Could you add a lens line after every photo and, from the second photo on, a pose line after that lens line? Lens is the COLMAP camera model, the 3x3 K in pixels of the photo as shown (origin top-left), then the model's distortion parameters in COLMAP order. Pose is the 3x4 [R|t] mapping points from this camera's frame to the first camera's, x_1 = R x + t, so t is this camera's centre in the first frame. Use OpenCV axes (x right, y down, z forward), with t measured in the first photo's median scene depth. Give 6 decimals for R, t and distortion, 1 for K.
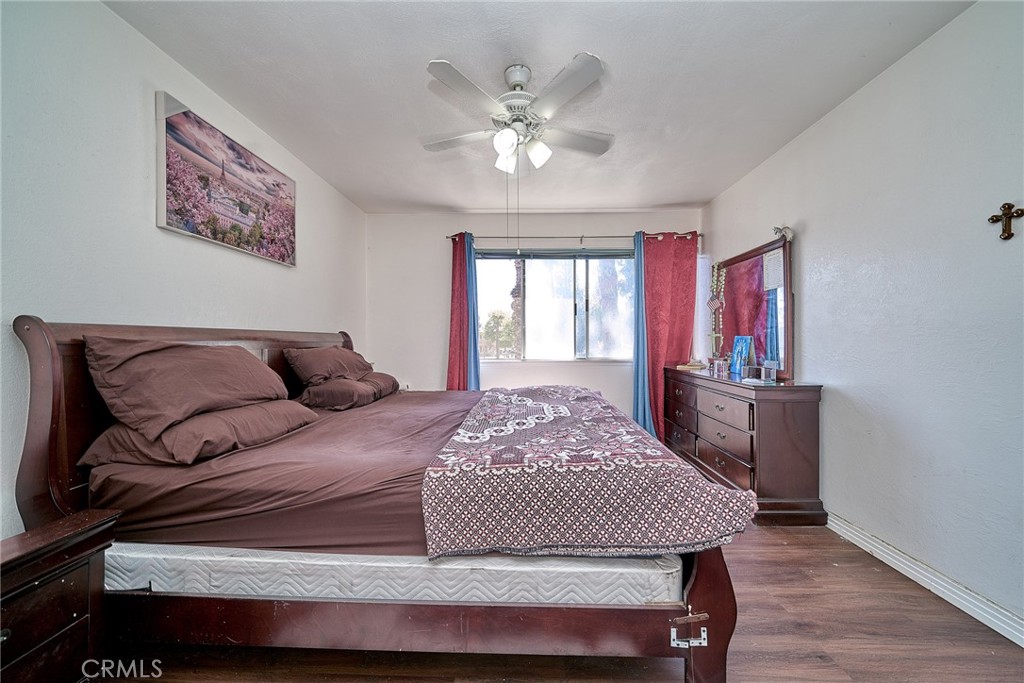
lens RADIAL K [[348.5, 0, 510.8], [0, 348.5, 335.0], [0, 0, 1]] dist [-0.000446, -0.000133]
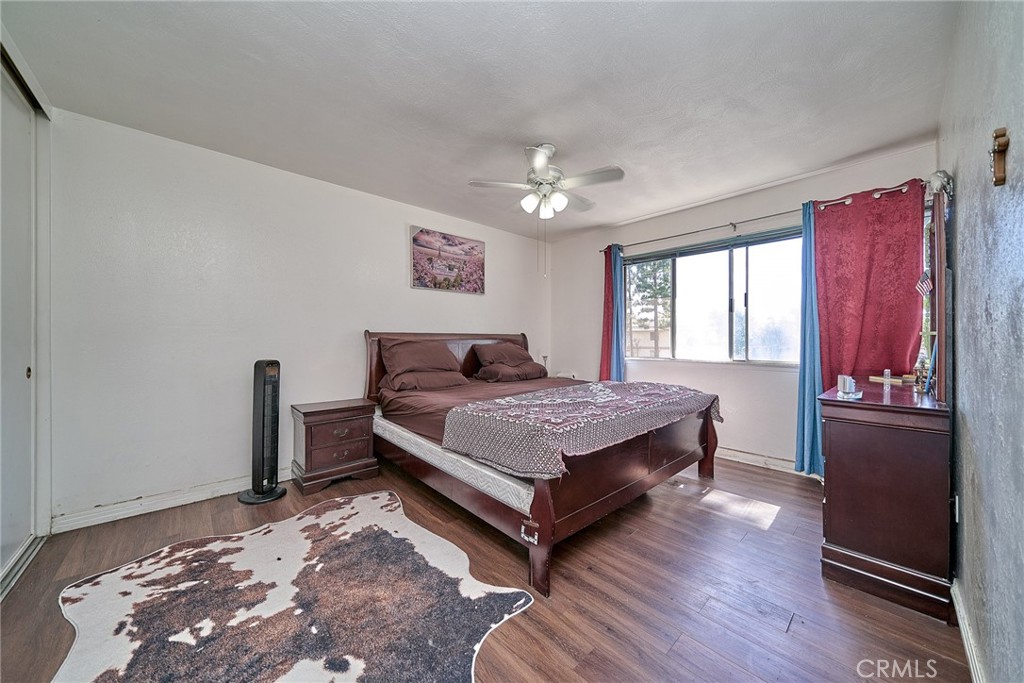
lens RADIAL K [[348.5, 0, 510.8], [0, 348.5, 335.0], [0, 0, 1]] dist [-0.000446, -0.000133]
pose [[0.691056, -0.007010, -0.722768, 0.763518], [0.008828, 0.999960, -0.001257, -0.001529], [0.722748, -0.005512, 0.691090, -0.050161]]
